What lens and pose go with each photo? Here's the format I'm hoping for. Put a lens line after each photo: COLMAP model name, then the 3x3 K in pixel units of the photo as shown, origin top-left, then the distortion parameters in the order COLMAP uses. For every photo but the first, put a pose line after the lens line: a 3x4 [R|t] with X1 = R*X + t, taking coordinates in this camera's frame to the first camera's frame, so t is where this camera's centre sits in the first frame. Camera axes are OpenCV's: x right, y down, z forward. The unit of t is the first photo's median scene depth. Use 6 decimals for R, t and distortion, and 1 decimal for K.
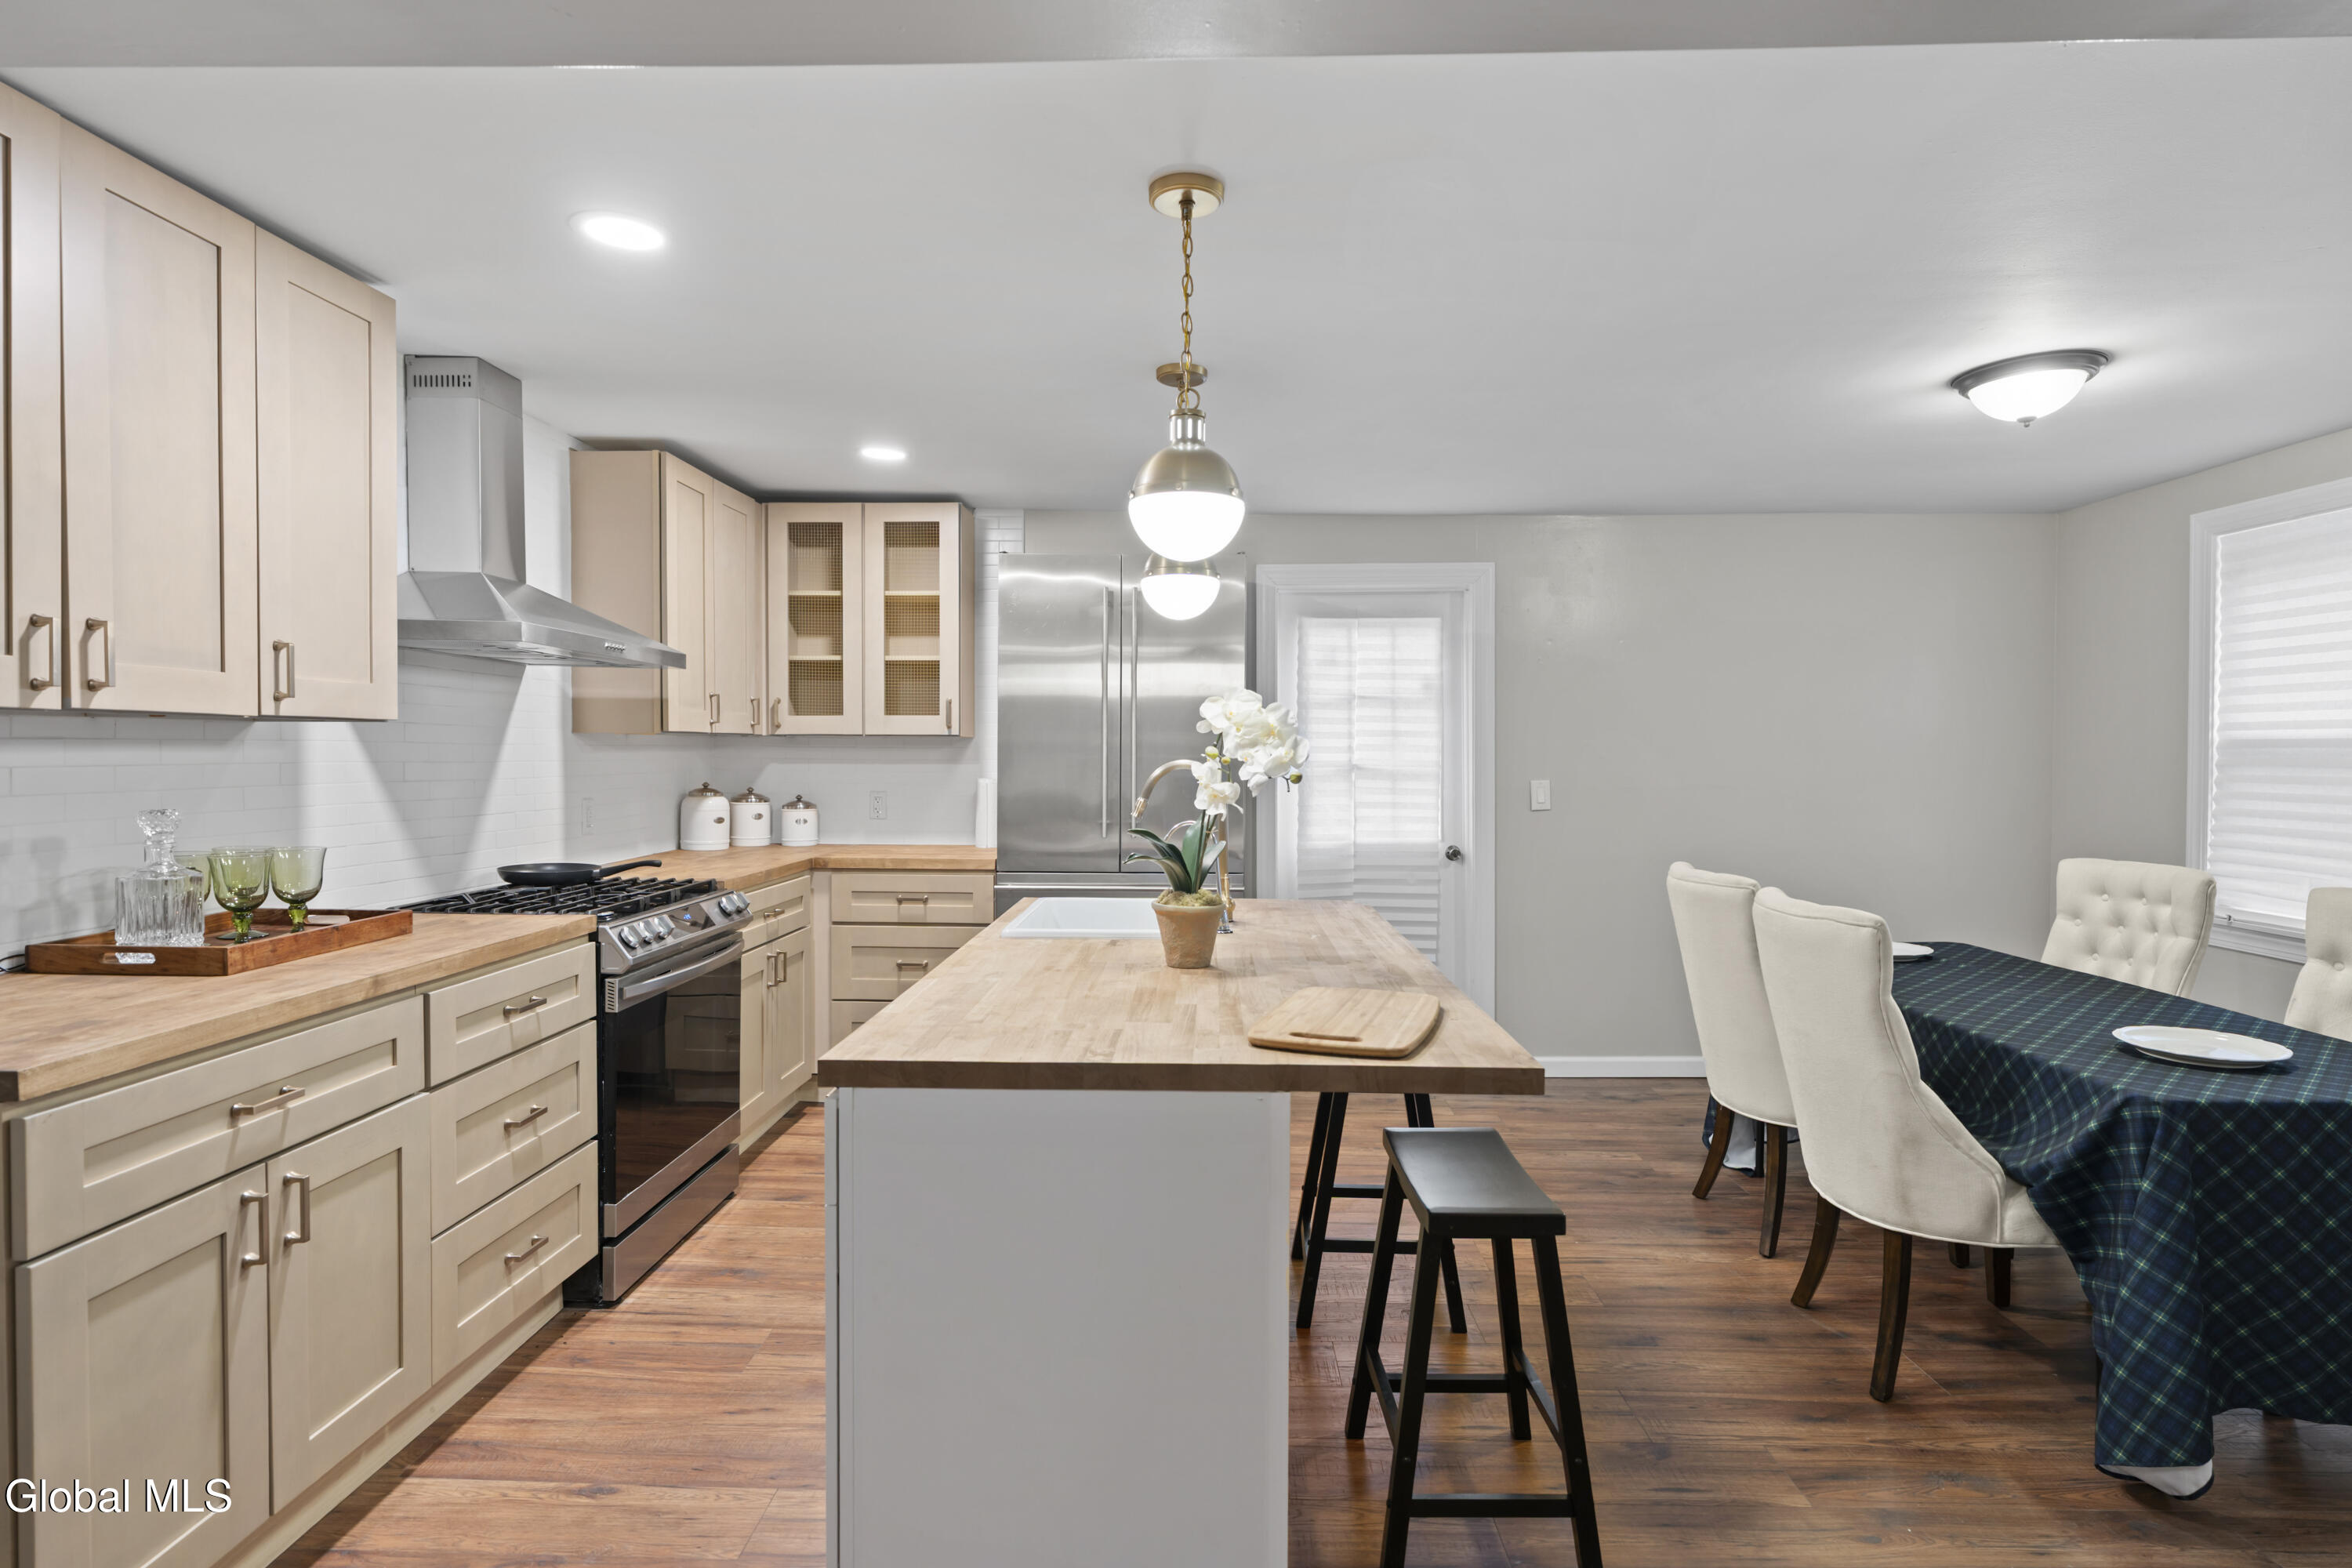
lens RADIAL K [[1191.2, 0, 1182.4], [0, 1191.2, 767.3], [0, 0, 1]] dist [-0.005643, 0.000485]
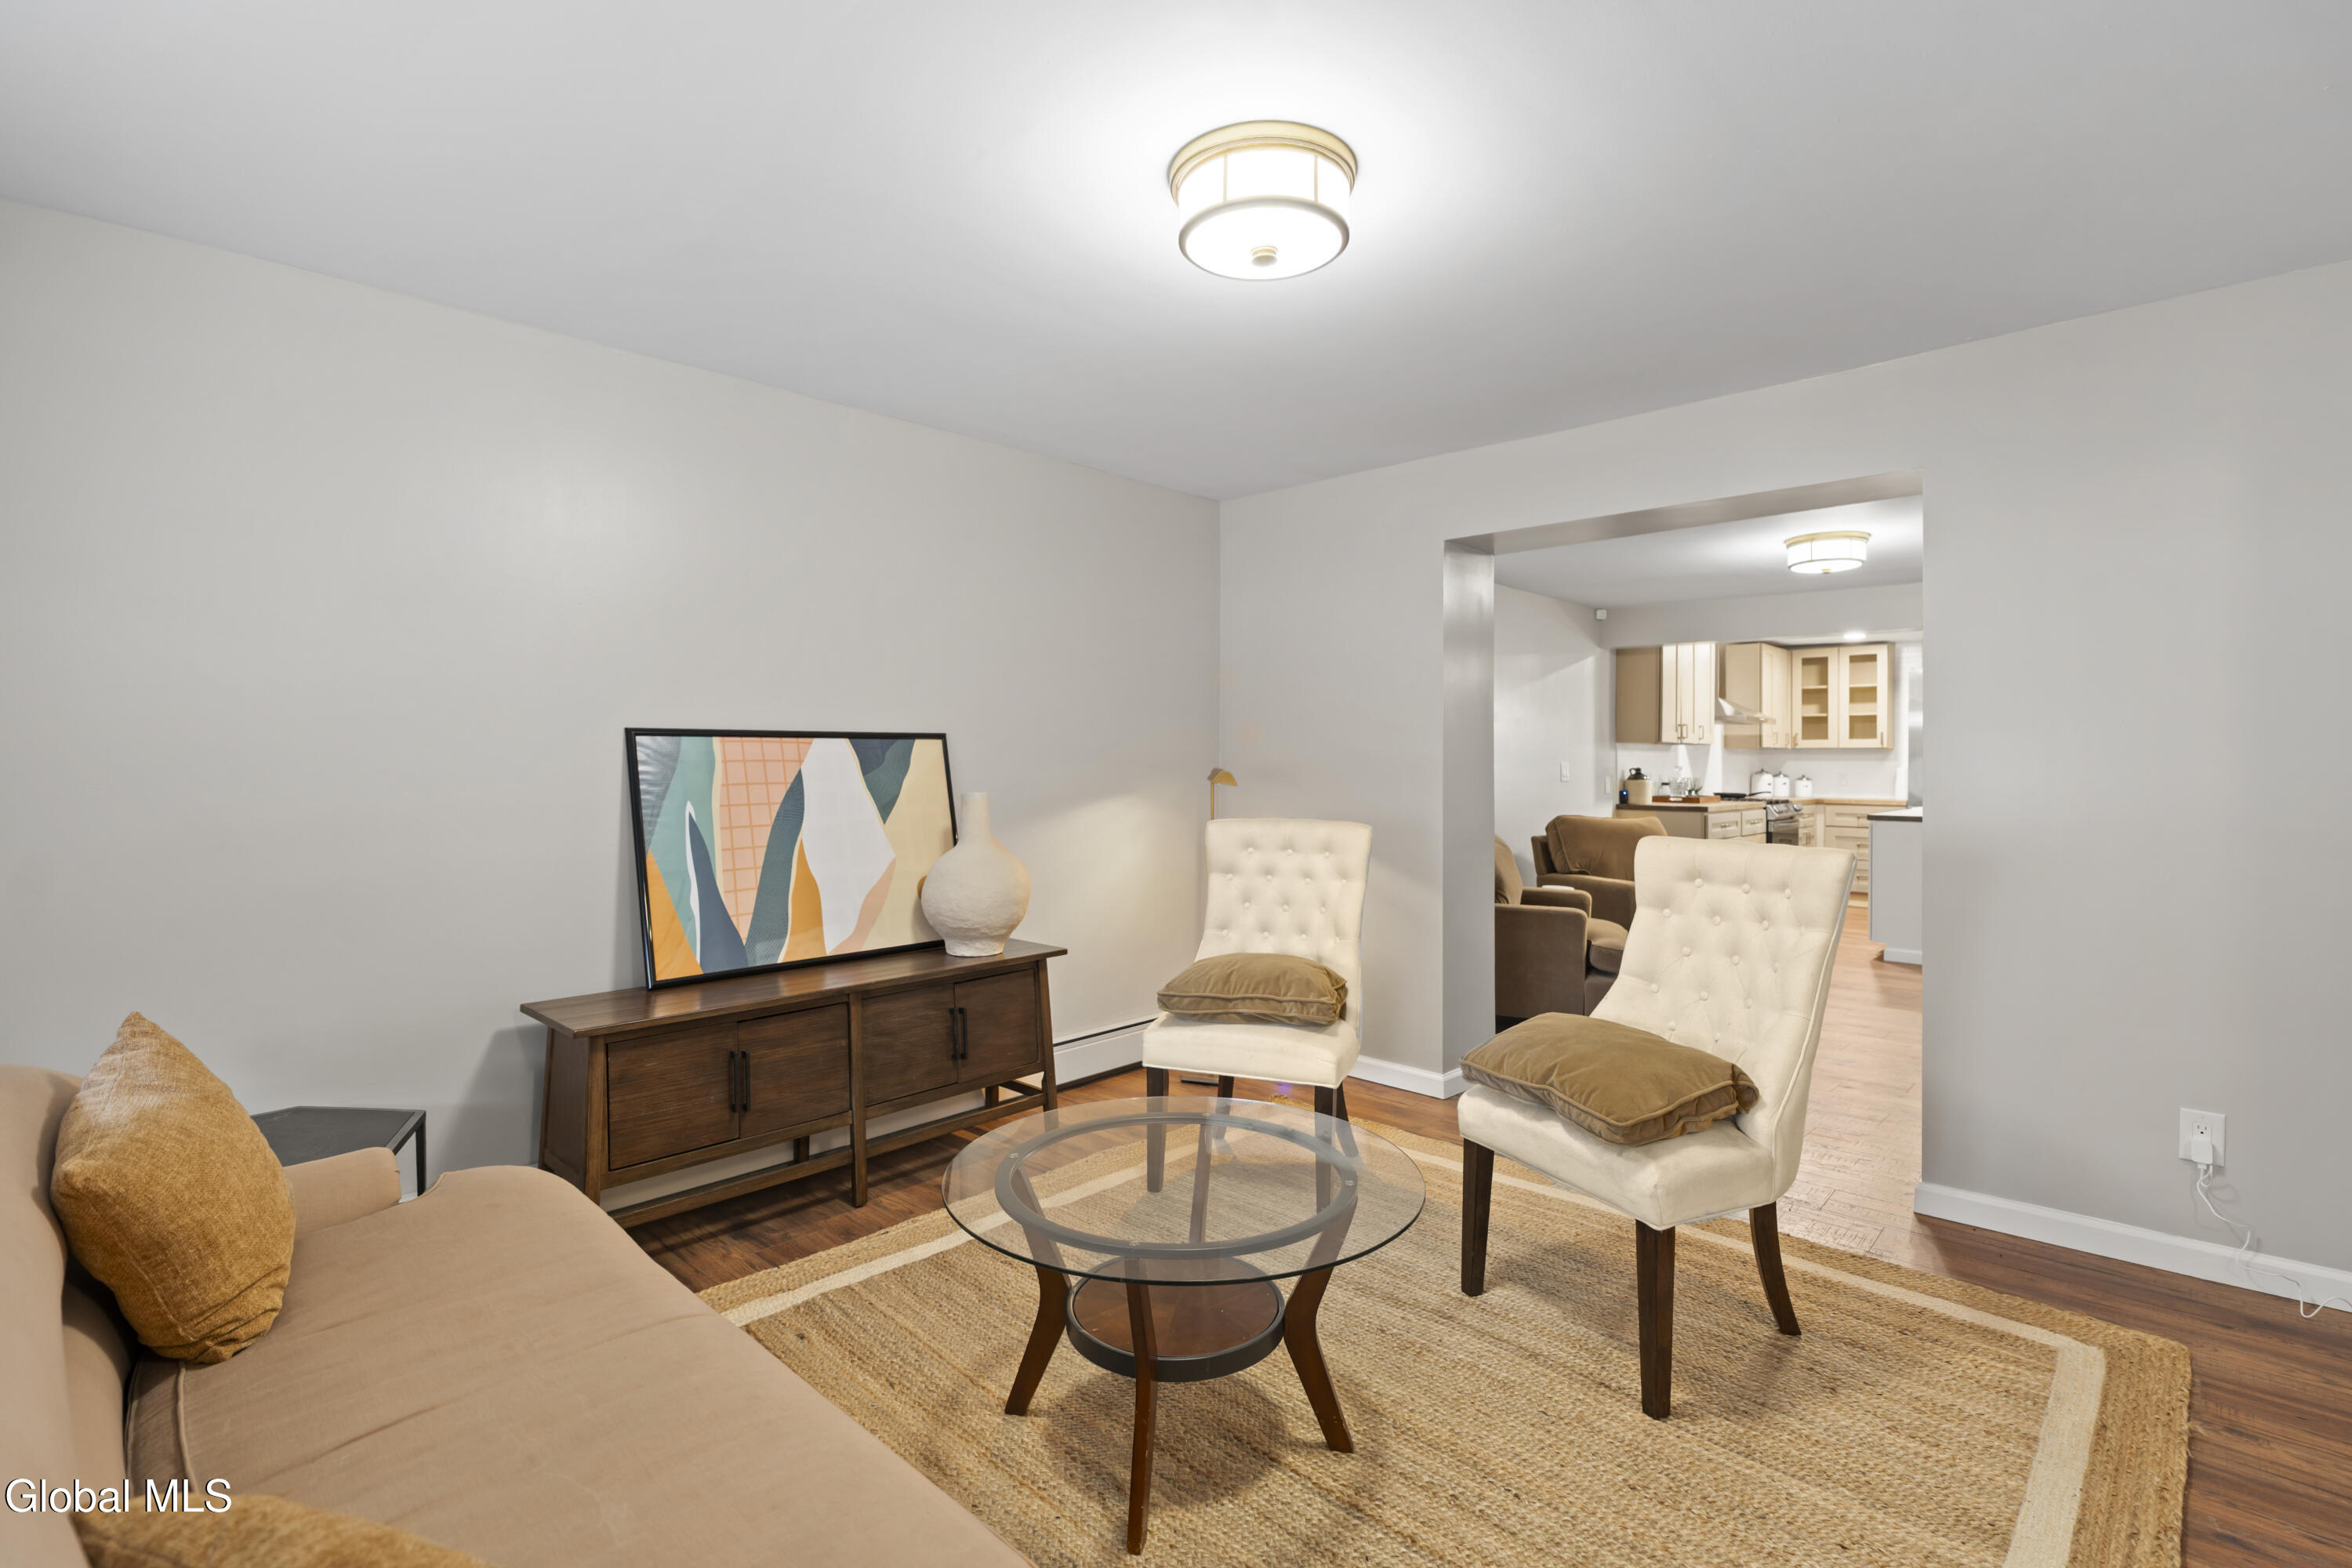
lens RADIAL K [[1095.0, 0, 1190.2], [0, 1095.0, 767.0], [0, 0, 1]] dist [0.002809, 0.000525]
pose [[0.744036, 0.000950, -0.668139, 0.274395], [-0.010884, 0.999884, -0.010699, 0.058201], [0.668051, 0.015233, 0.743960, -1.796638]]
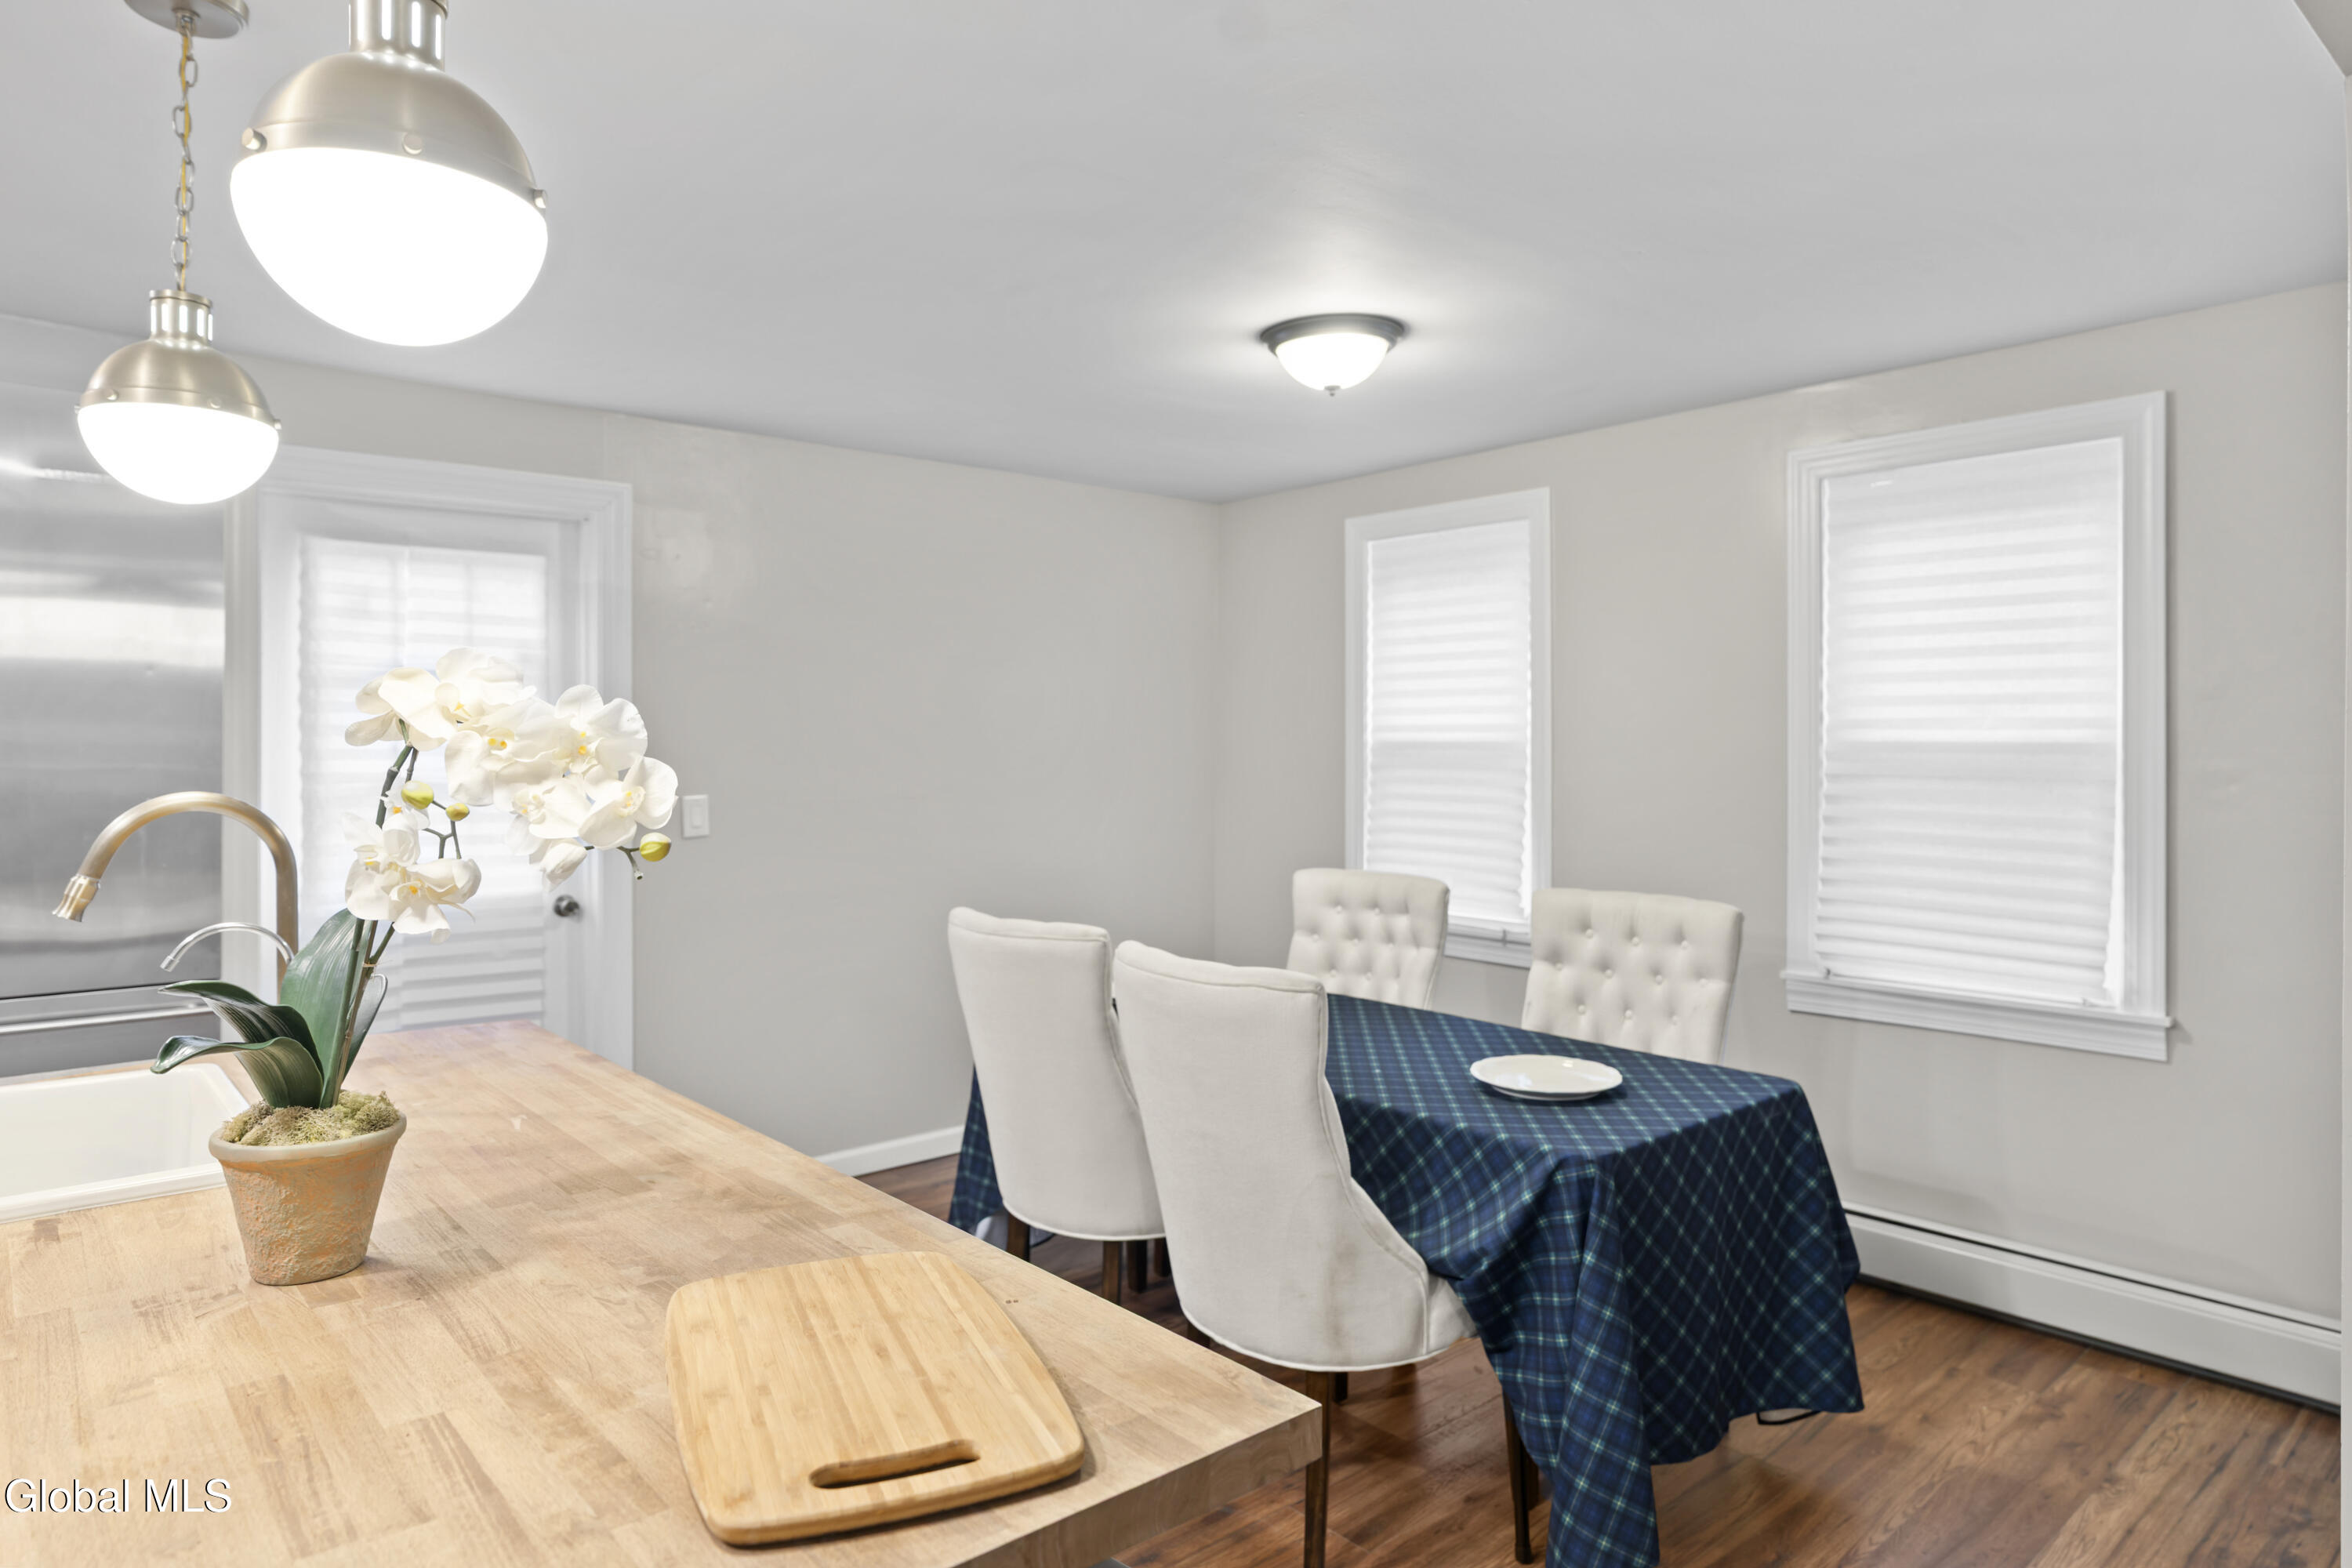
lens RADIAL K [[1393.9, 0, 1169.0], [0, 1393.9, 739.5], [0, 0, 1]] dist [-0.003752, 0.001017]
pose [[0.742185, 0.000875, 0.670194, -0.066680], [0.009296, 0.999889, -0.011601, -0.014124], [-0.670130, 0.014840, 0.742095, 0.253419]]
